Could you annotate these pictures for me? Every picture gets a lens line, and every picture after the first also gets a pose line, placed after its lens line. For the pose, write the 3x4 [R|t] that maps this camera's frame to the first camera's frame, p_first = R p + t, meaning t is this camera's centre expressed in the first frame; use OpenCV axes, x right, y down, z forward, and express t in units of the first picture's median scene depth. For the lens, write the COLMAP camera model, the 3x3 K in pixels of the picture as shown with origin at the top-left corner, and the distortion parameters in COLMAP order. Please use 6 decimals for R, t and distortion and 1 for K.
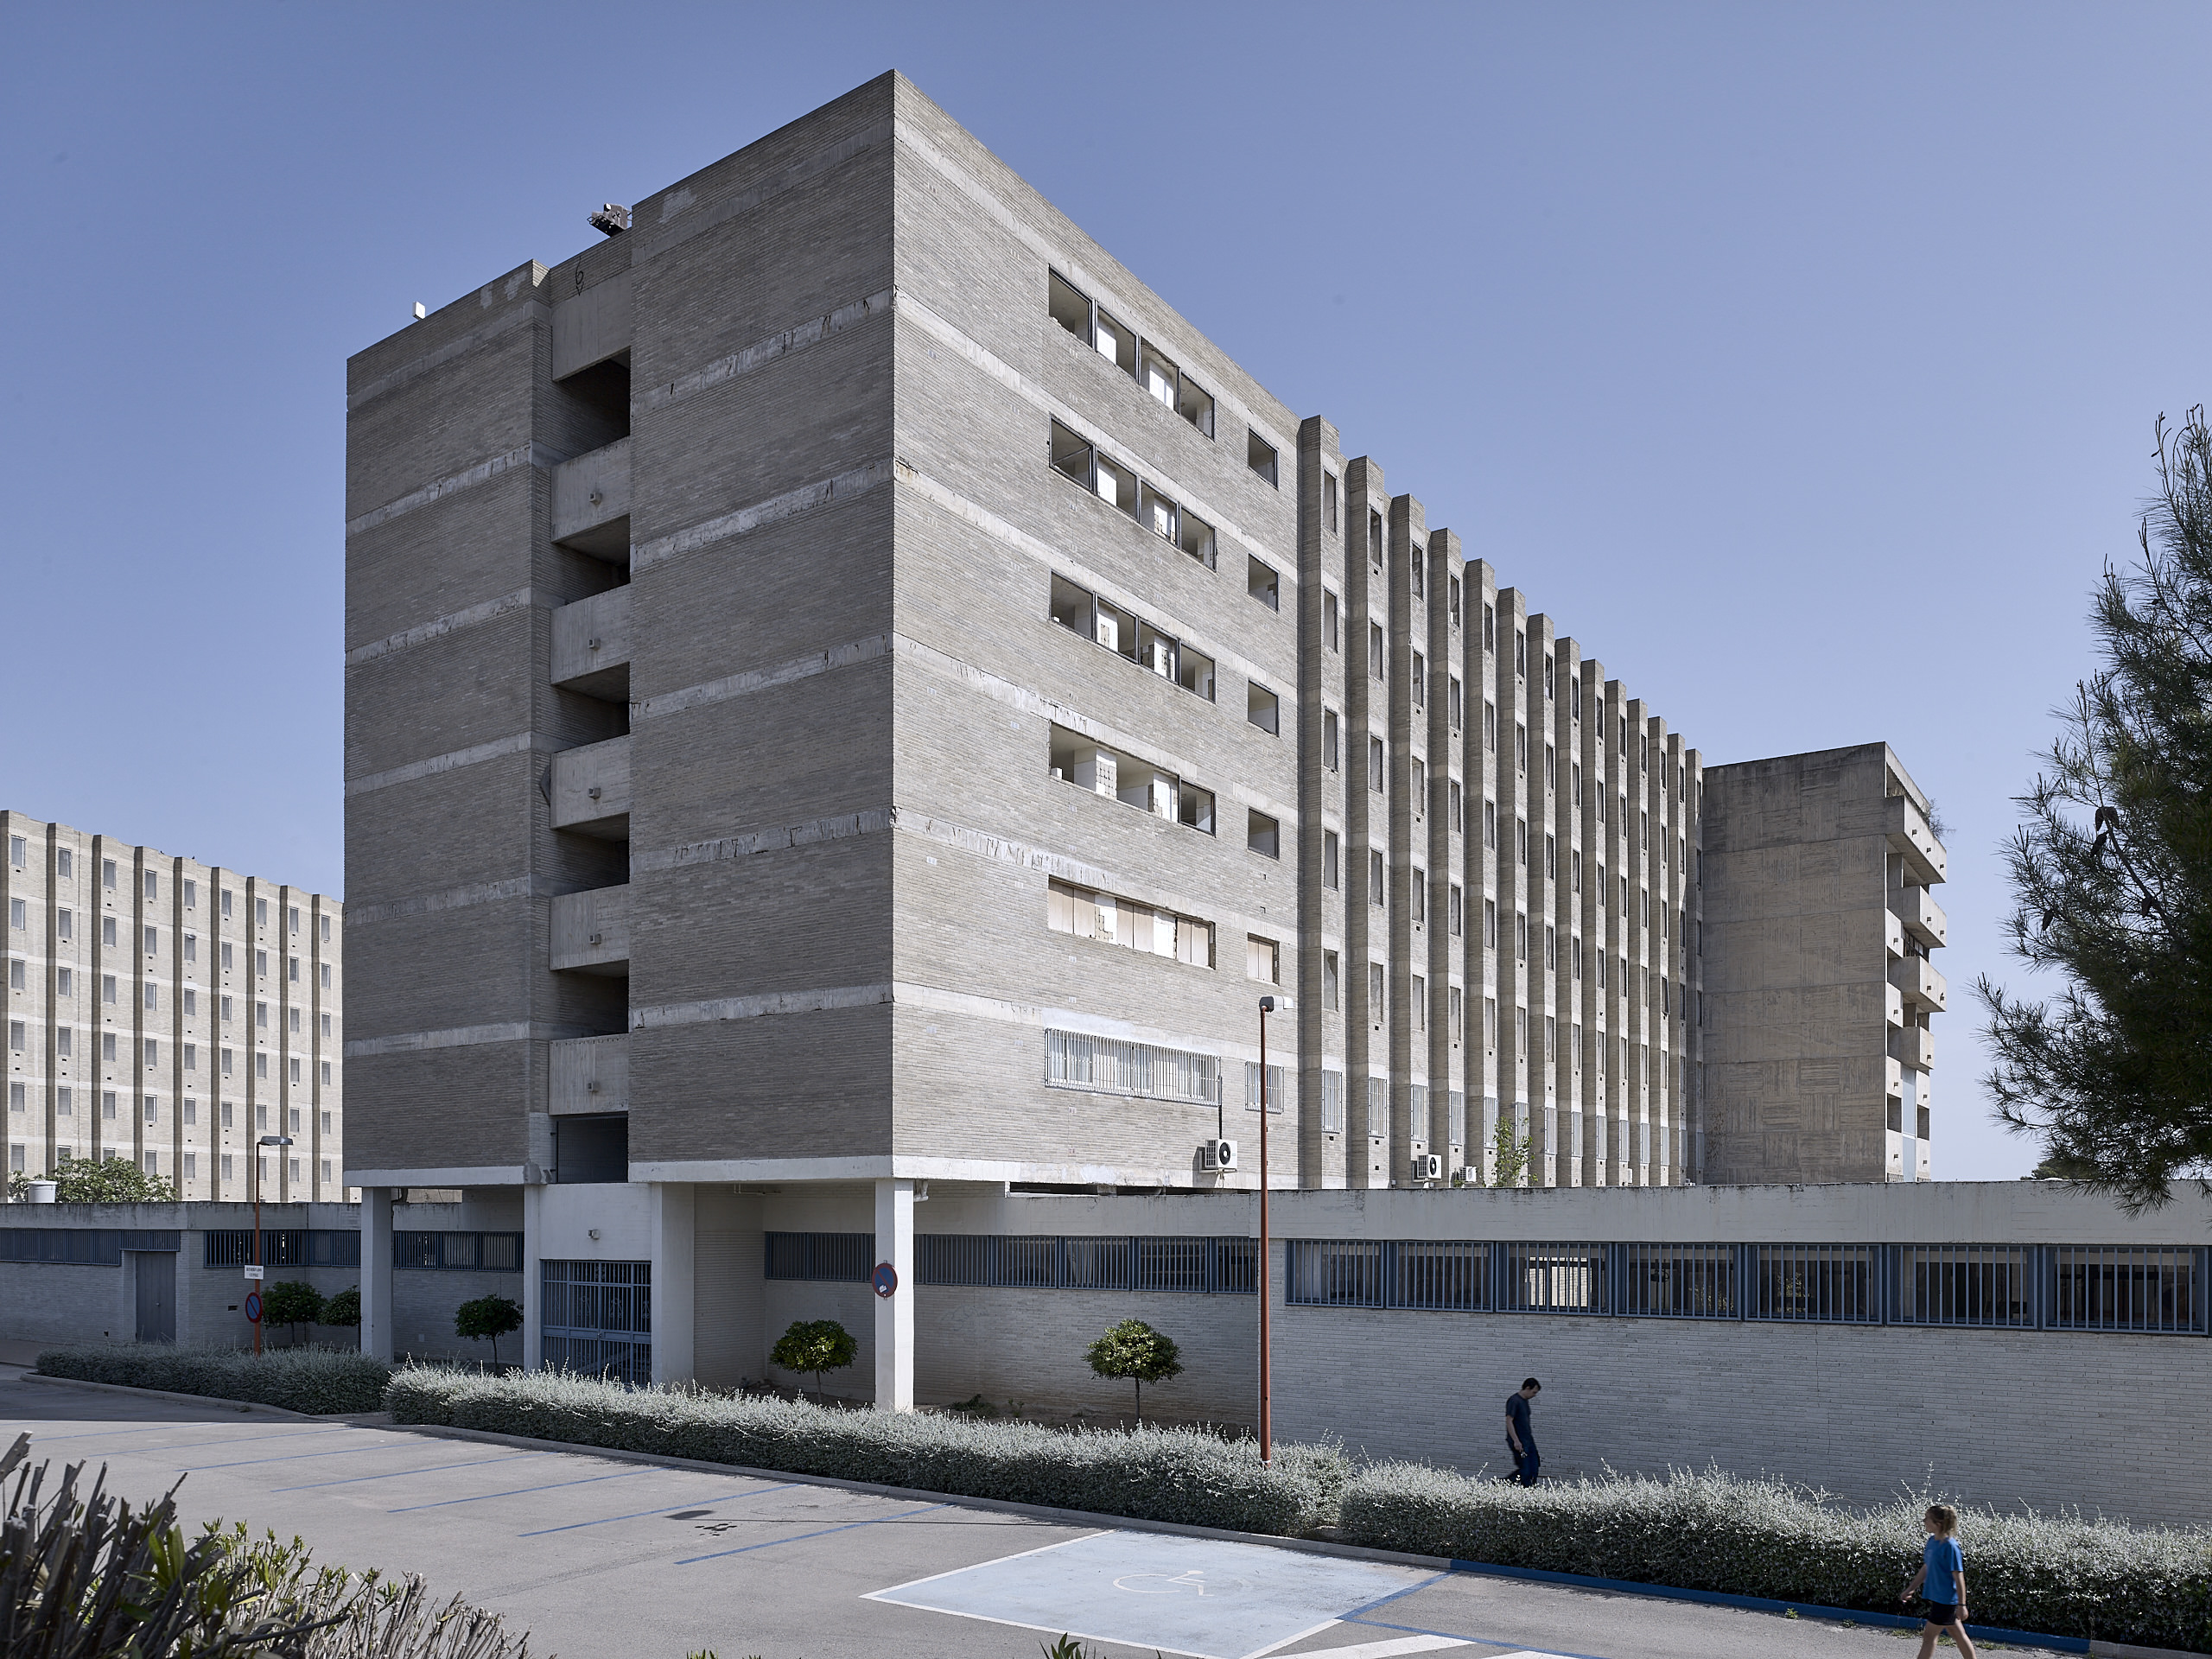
lens RADIAL K [[1653.2, 0, 1102.9], [0, 1653.2, 1223.2], [0, 0, 1]] dist [-0.018286, 0.012340]
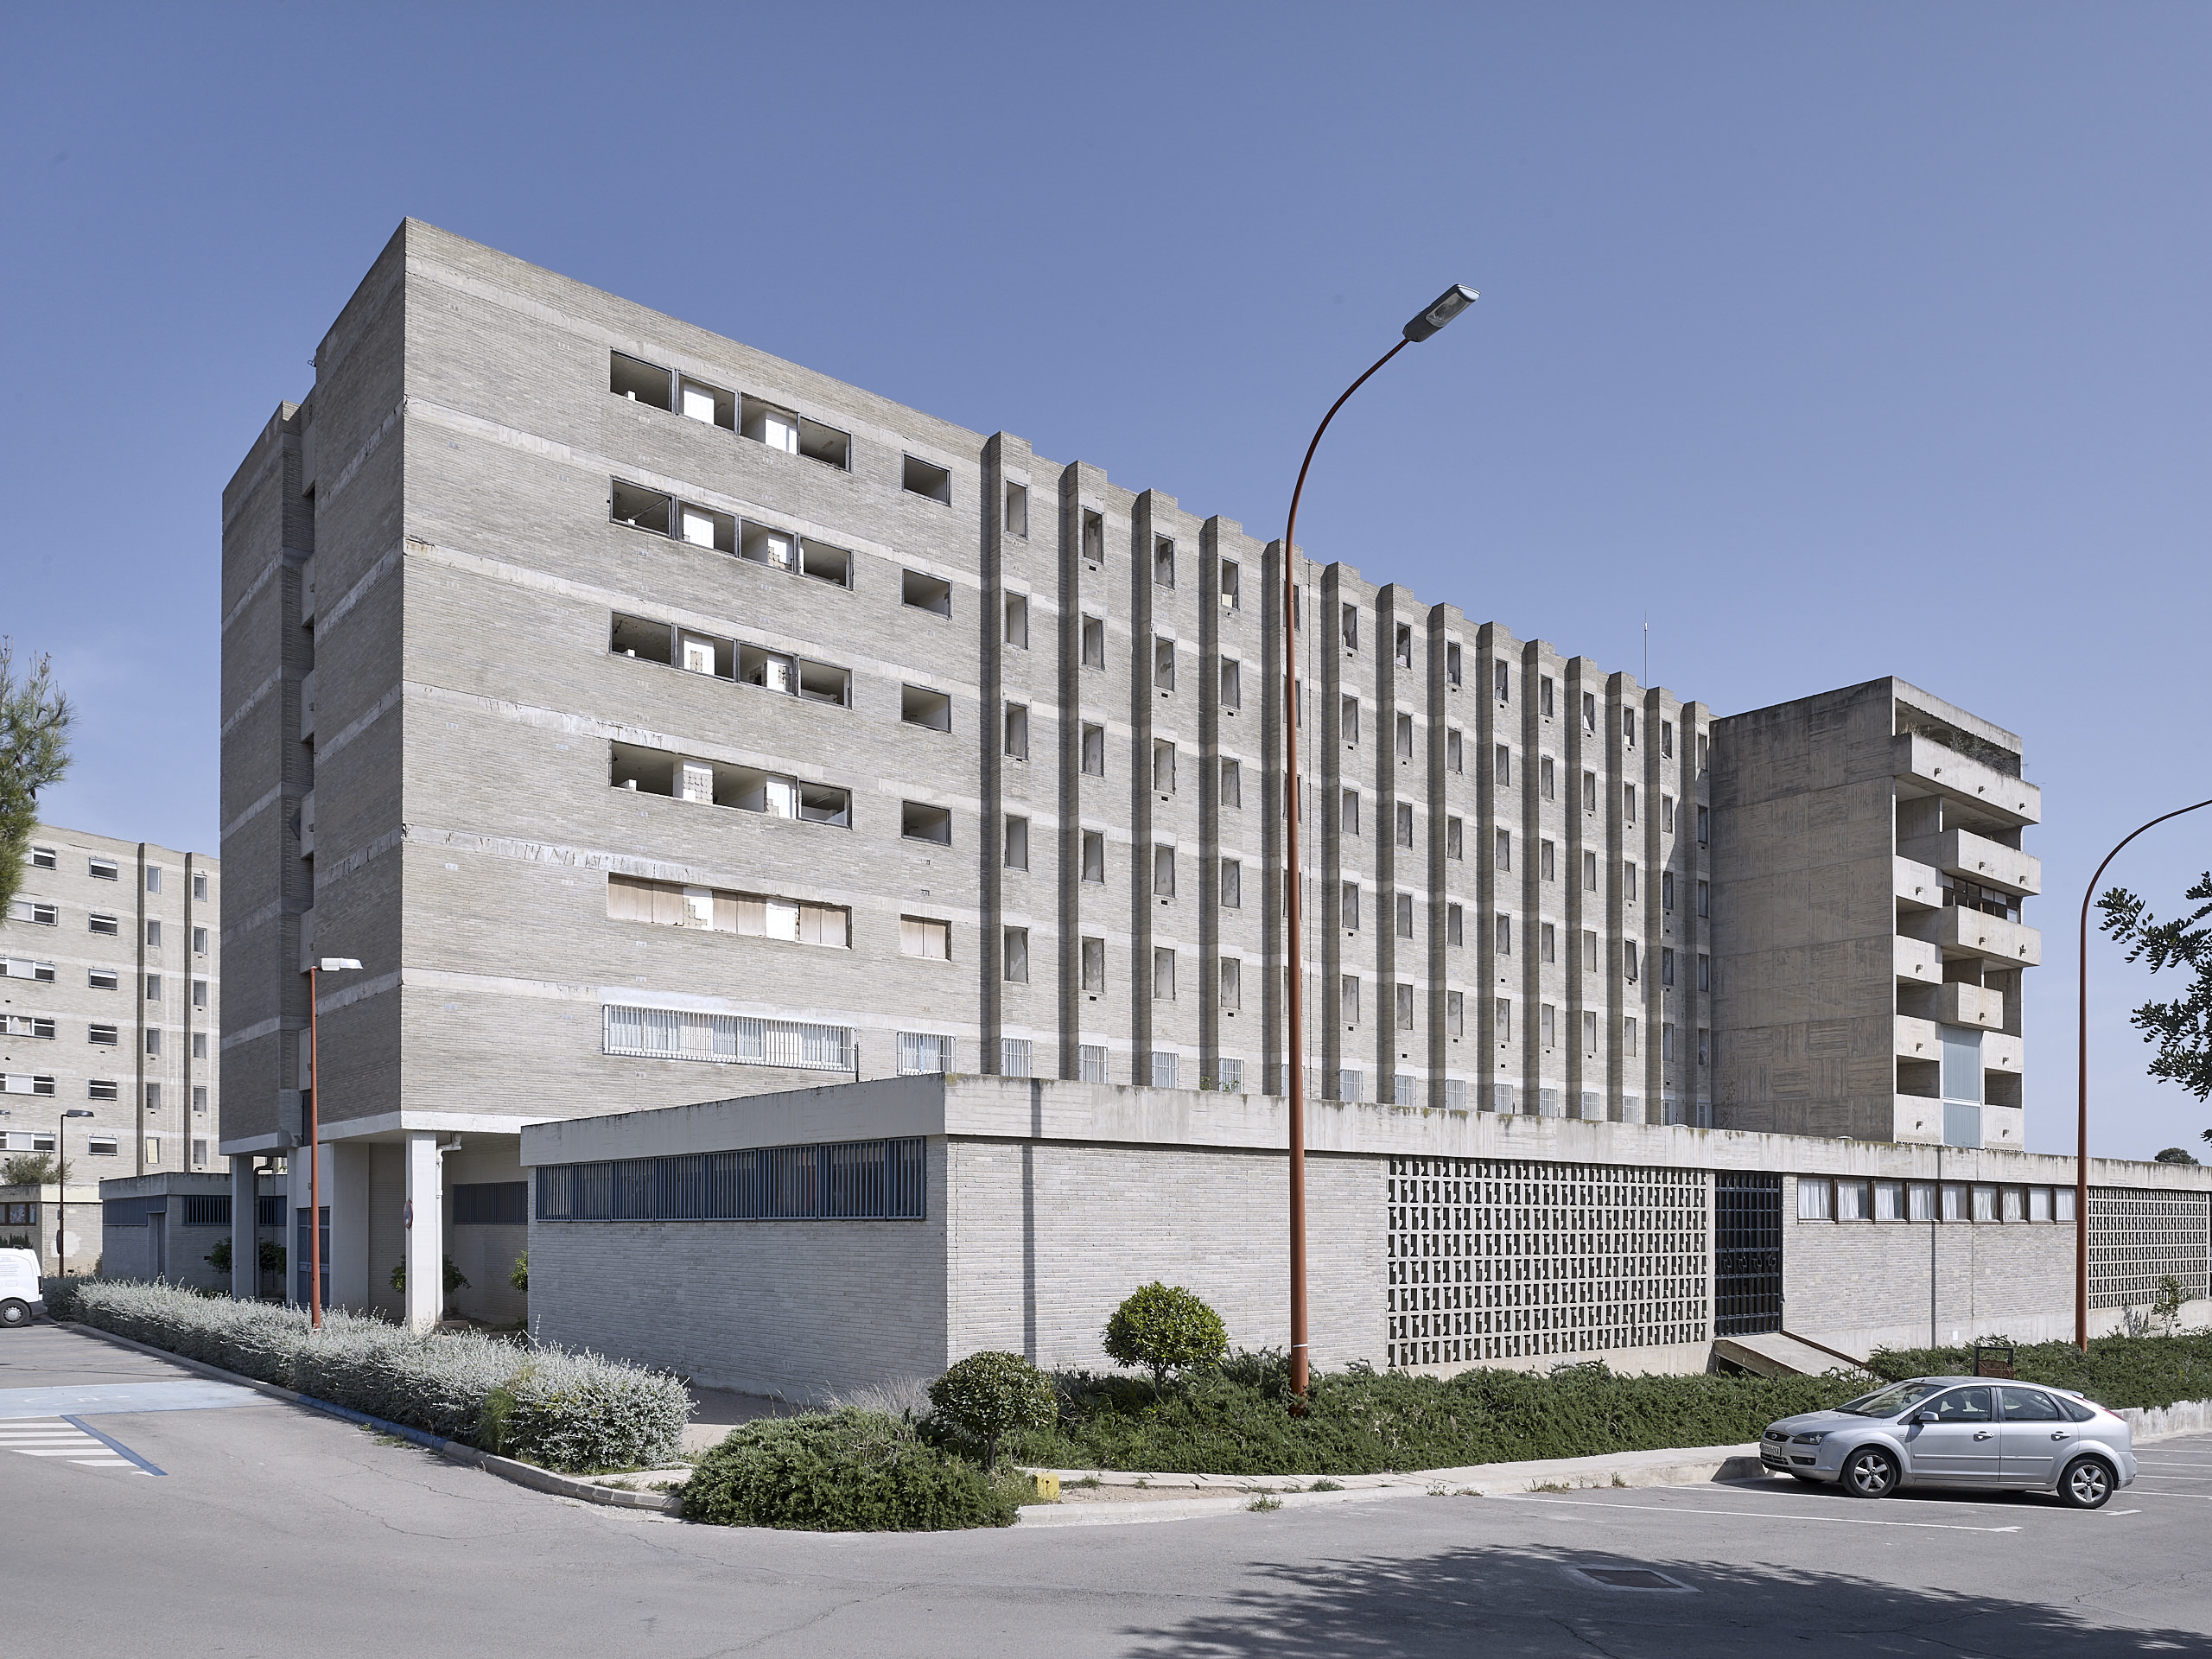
lens RADIAL K [[1653.2, 0, 1102.9], [0, 1653.2, 1223.2], [0, 0, 1]] dist [-0.018286, 0.012340]
pose [[0.962252, -0.000945, -0.272158, 0.579416], [-0.000430, 0.999987, -0.004992, 0.039138], [0.272160, 0.004921, 0.962240, -0.020100]]
